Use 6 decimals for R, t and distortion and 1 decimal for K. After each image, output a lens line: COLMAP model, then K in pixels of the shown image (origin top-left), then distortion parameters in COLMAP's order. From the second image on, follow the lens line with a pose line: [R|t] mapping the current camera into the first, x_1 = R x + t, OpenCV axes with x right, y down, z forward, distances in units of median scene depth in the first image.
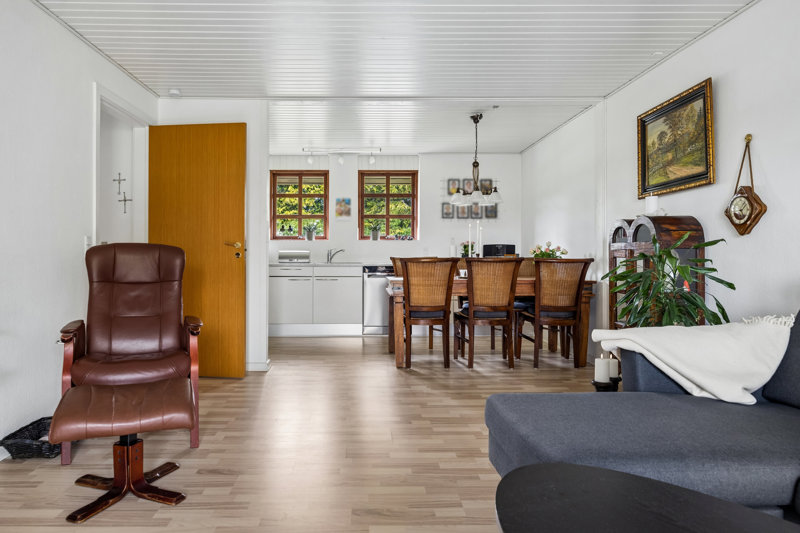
lens RADIAL K [[541.0, 0, 370.0], [0, 541.0, 264.2], [0, 0, 1]] dist [-0.001533, -0.000210]
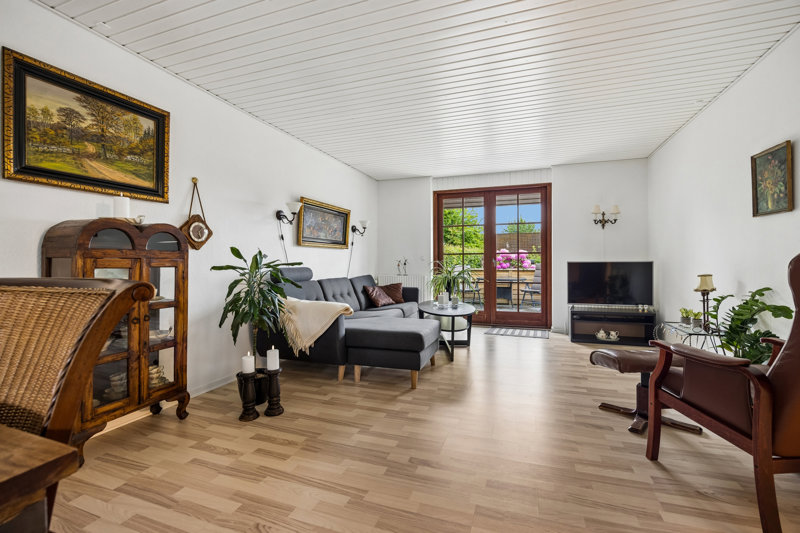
lens RADIAL K [[354.5, 0, 406.0], [0, 354.5, 258.8], [0, 0, 1]] dist [0.000048, -0.000003]
pose [[-0.941317, 0.007196, 0.337448, -0.114585], [0.010475, 0.999914, 0.007897, -0.029352], [-0.337362, 0.010968, -0.941311, 1.586765]]
